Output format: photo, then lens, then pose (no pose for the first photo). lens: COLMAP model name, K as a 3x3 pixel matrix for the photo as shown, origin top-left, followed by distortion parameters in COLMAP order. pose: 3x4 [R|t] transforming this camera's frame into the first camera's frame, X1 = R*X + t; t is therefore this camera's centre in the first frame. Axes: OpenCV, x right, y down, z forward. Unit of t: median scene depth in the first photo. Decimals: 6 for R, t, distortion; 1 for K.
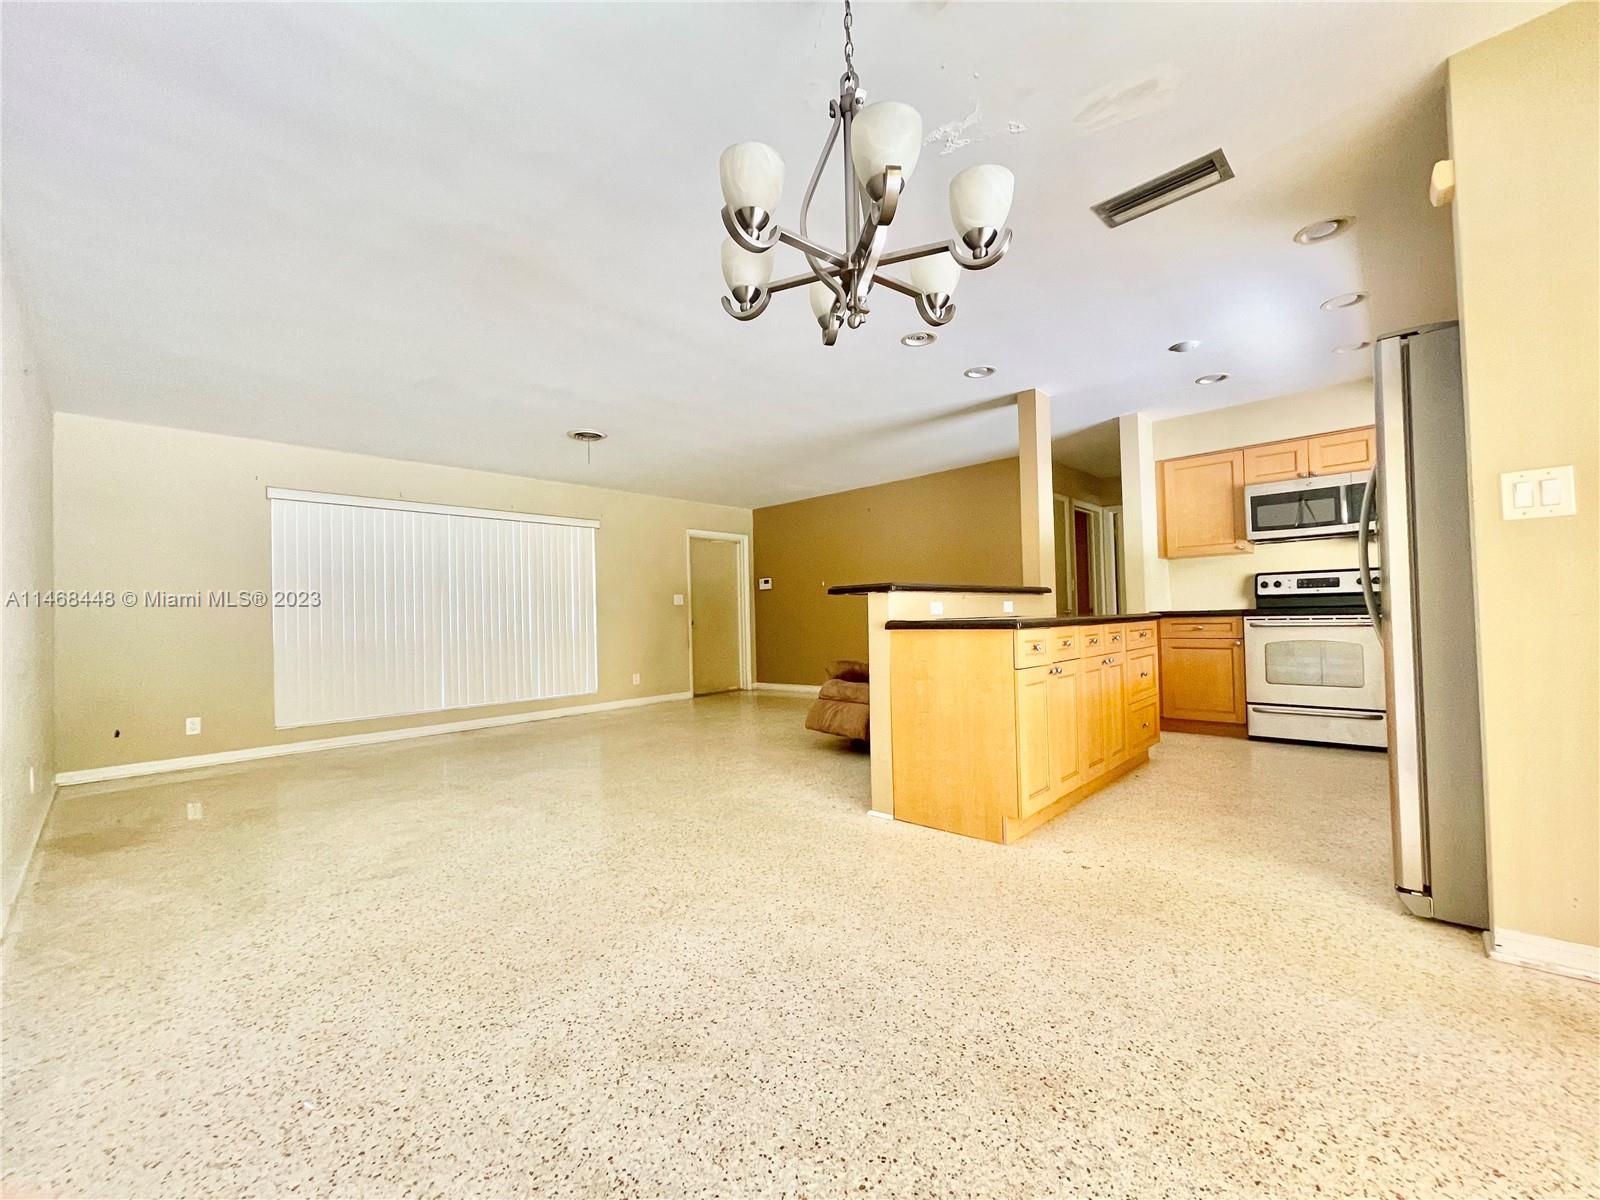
lens RADIAL K [[651.4, 0, 795.5], [0, 651.4, 604.1], [0, 0, 1]] dist [-0.003611, -0.000389]
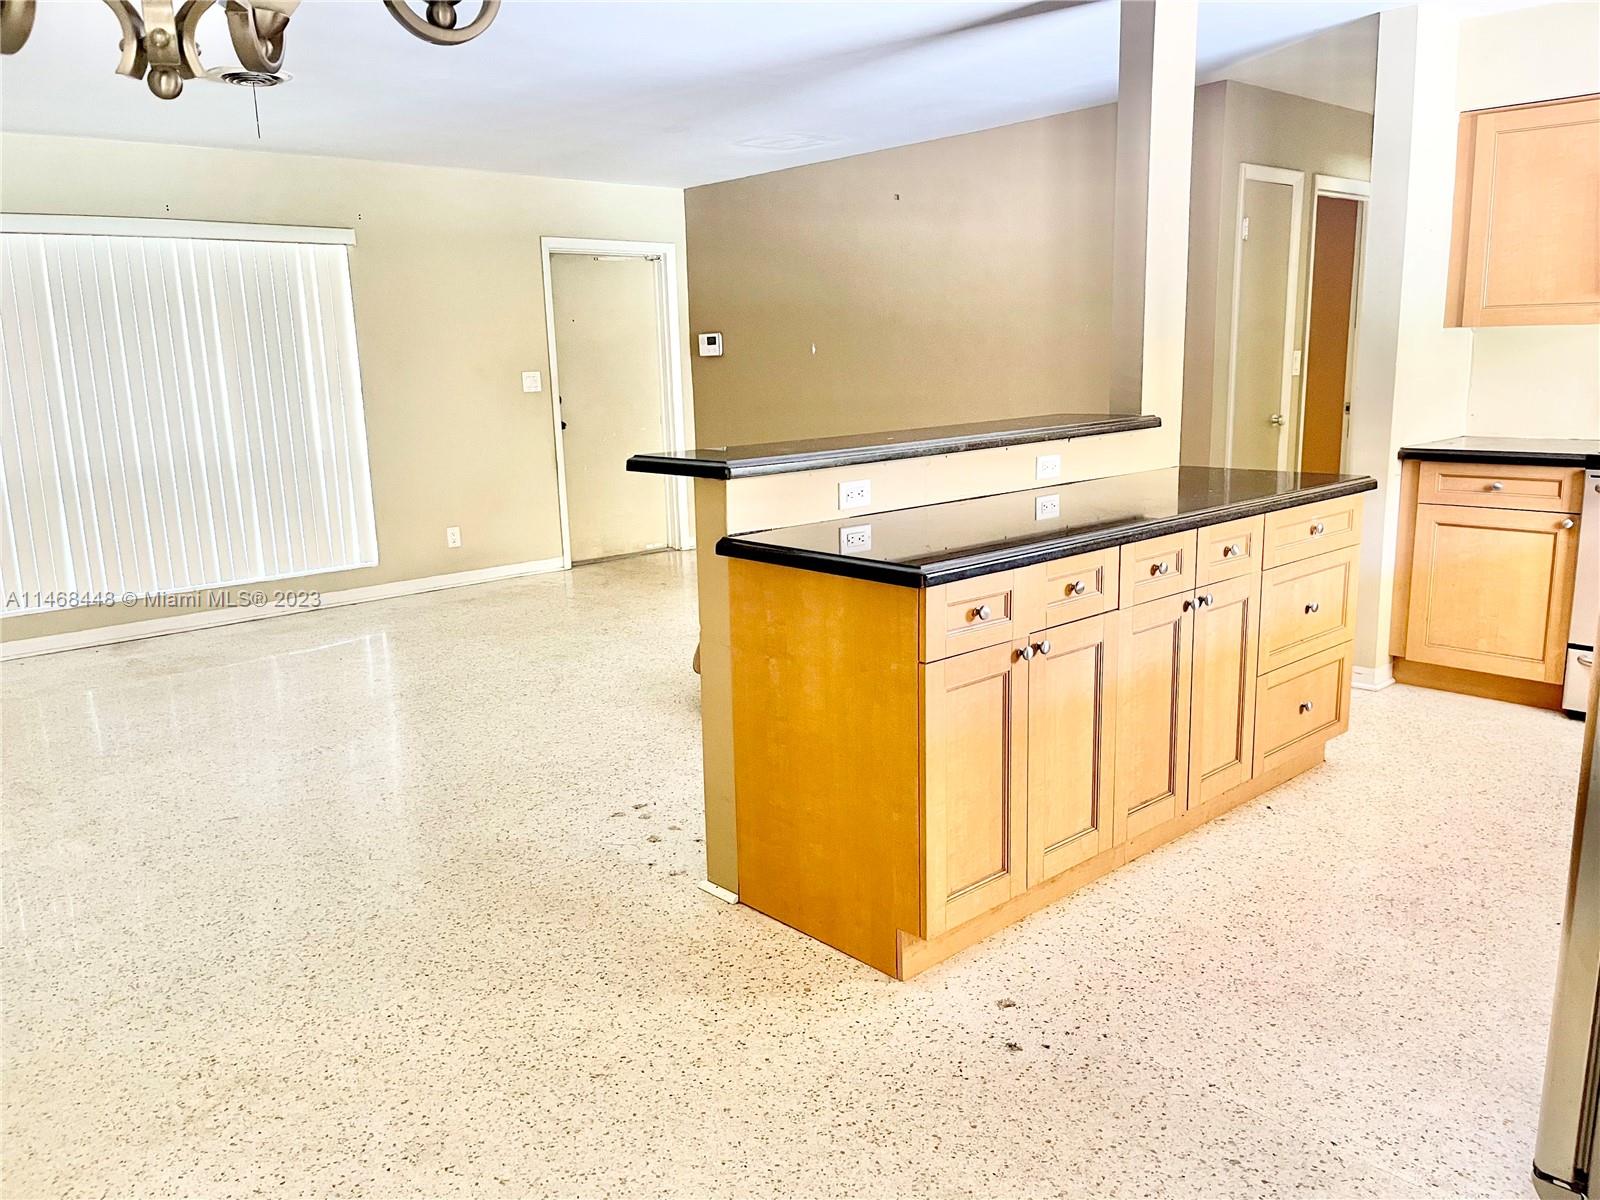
lens RADIAL K [[1219.2, 0, 800.0], [0, 1219.2, 600.0], [0, 0, 1]] dist [0.073061, -0.115679]
pose [[0.997075, 0.013763, -0.075183, 0.182492], [0.003253, 0.975123, 0.221642, -0.089676], [0.076363, -0.221238, 0.972225, 0.054754]]
